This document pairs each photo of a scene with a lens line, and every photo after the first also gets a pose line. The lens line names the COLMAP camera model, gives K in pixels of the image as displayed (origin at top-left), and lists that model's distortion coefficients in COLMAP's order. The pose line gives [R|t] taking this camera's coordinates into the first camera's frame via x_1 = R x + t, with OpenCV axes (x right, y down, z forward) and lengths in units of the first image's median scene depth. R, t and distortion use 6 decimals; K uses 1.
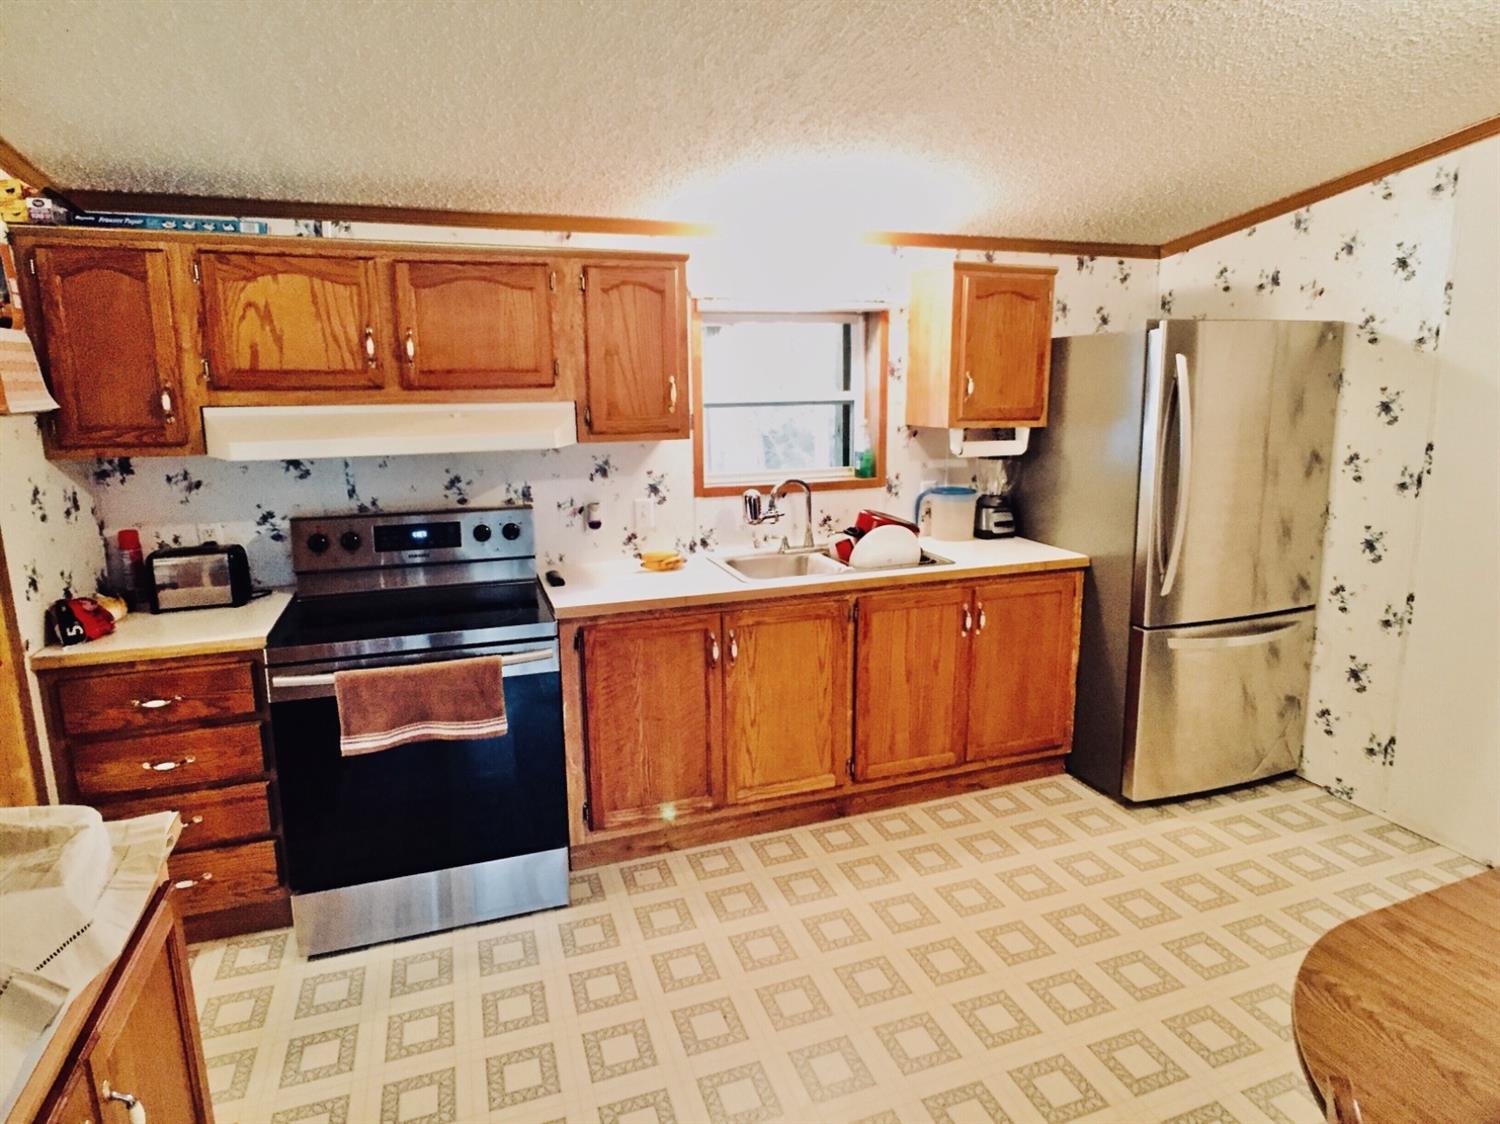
lens RADIAL K [[848.8, 0, 669.4], [0, 848.8, 544.9], [0, 0, 1]] dist [-0.000147, 0.000126]
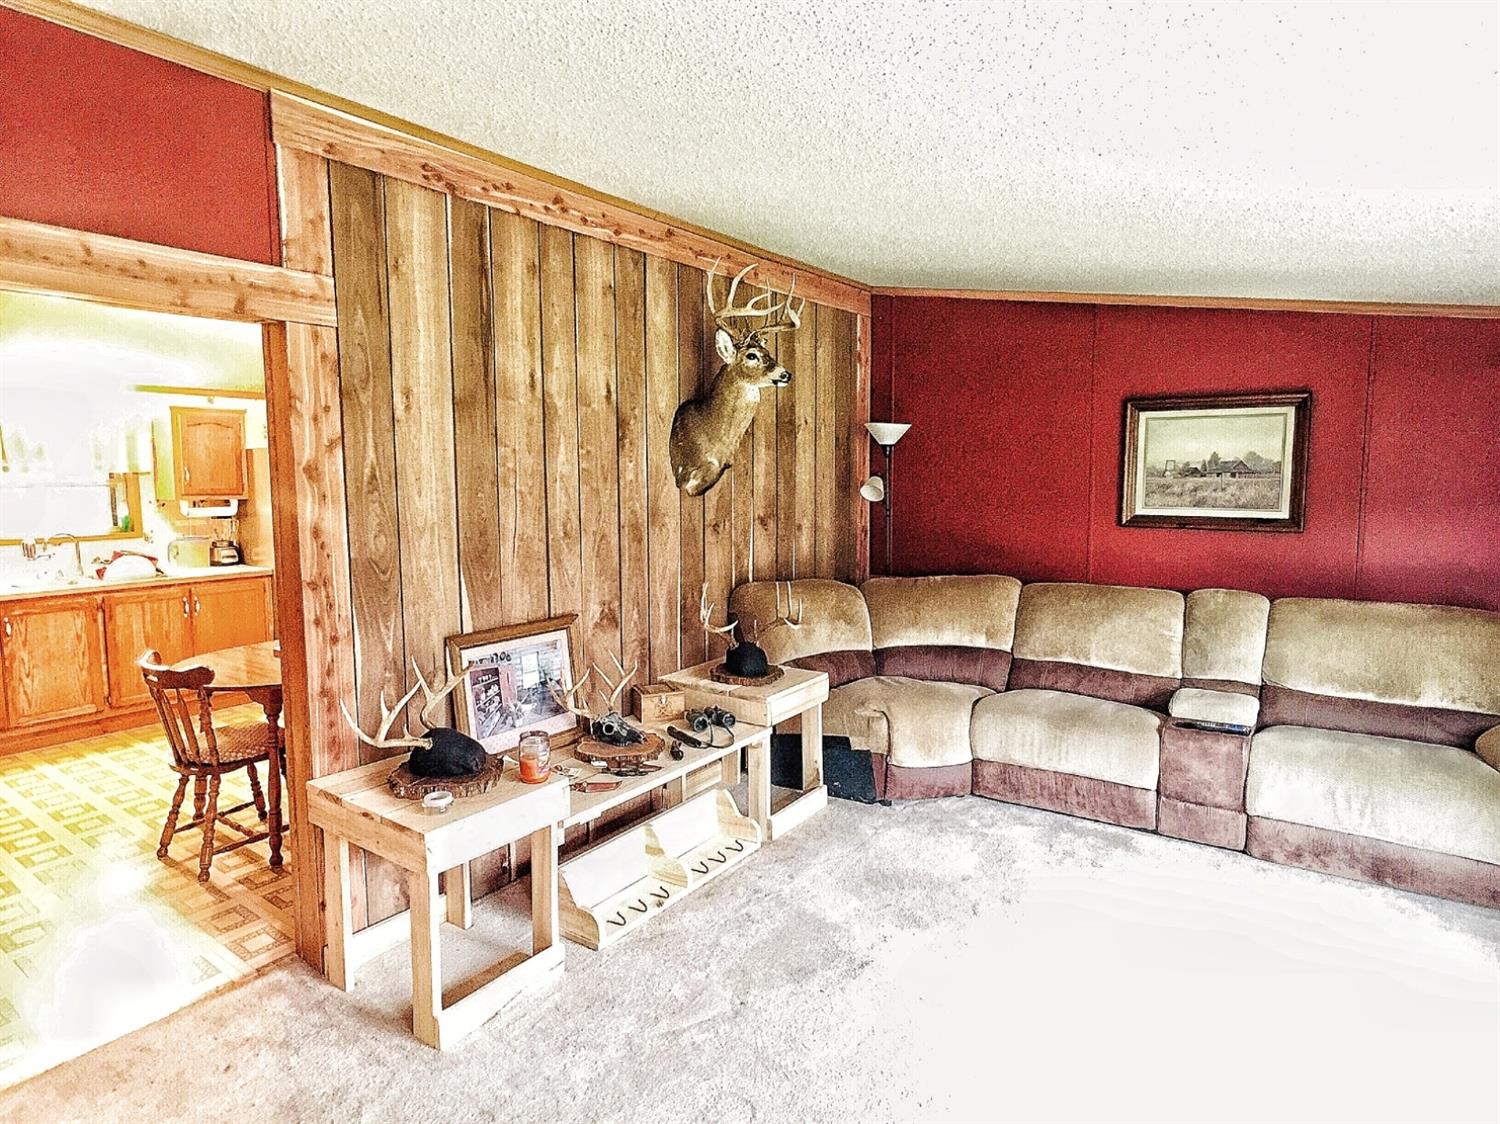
lens RADIAL K [[848.8, 0, 669.4], [0, 848.8, 544.9], [0, 0, 1]] dist [-0.000147, 0.000126]
pose [[0.803640, -0.051478, 0.592885, 0.135233], [0.115623, 0.990774, -0.070700, 0.219510], [-0.583776, 0.125368, 0.802177, -1.085707]]
